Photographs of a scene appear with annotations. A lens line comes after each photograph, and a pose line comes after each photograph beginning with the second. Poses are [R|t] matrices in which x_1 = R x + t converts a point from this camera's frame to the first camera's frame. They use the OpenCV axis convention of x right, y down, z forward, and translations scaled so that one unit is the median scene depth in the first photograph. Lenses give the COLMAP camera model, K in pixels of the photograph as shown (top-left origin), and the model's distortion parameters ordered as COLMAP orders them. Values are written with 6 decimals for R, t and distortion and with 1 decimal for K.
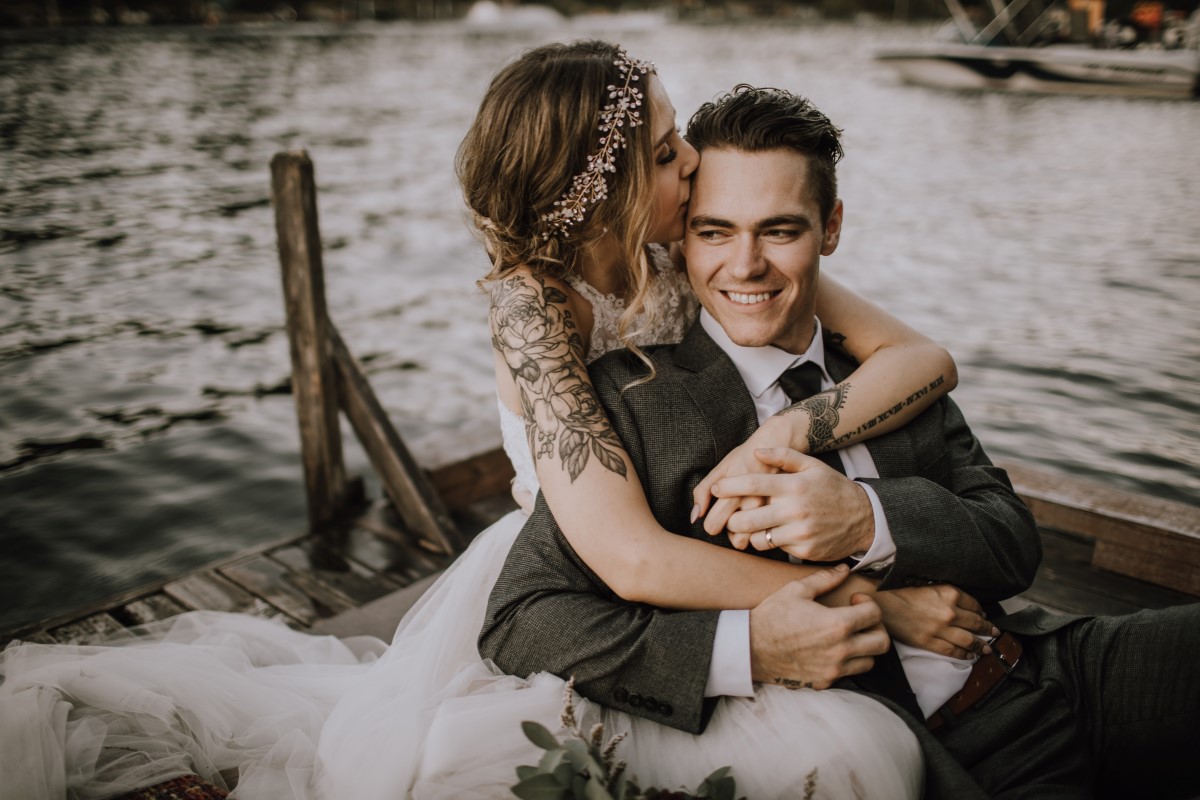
lens RADIAL K [[1142.7, 0, 600.0], [0, 1142.7, 400.0], [0, 0, 1]] dist [-0.058176, 0.006875]
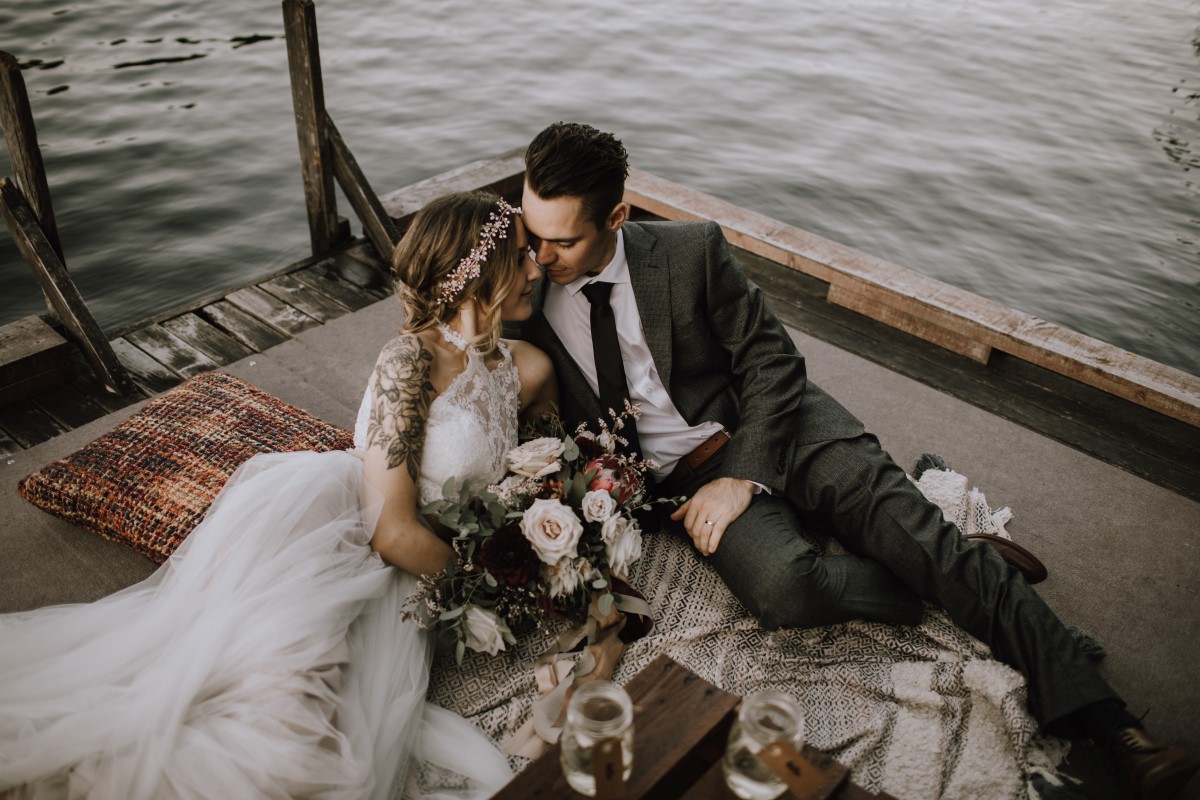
lens RADIAL K [[1142.7, 0, 600.0], [0, 1142.7, 400.0], [0, 0, 1]] dist [-0.058176, 0.006875]
pose [[0.997759, 0.025555, 0.061832, 0.209789], [-0.041210, 0.962794, 0.267075, -0.869897], [-0.052707, -0.269025, 0.961690, -3.622494]]
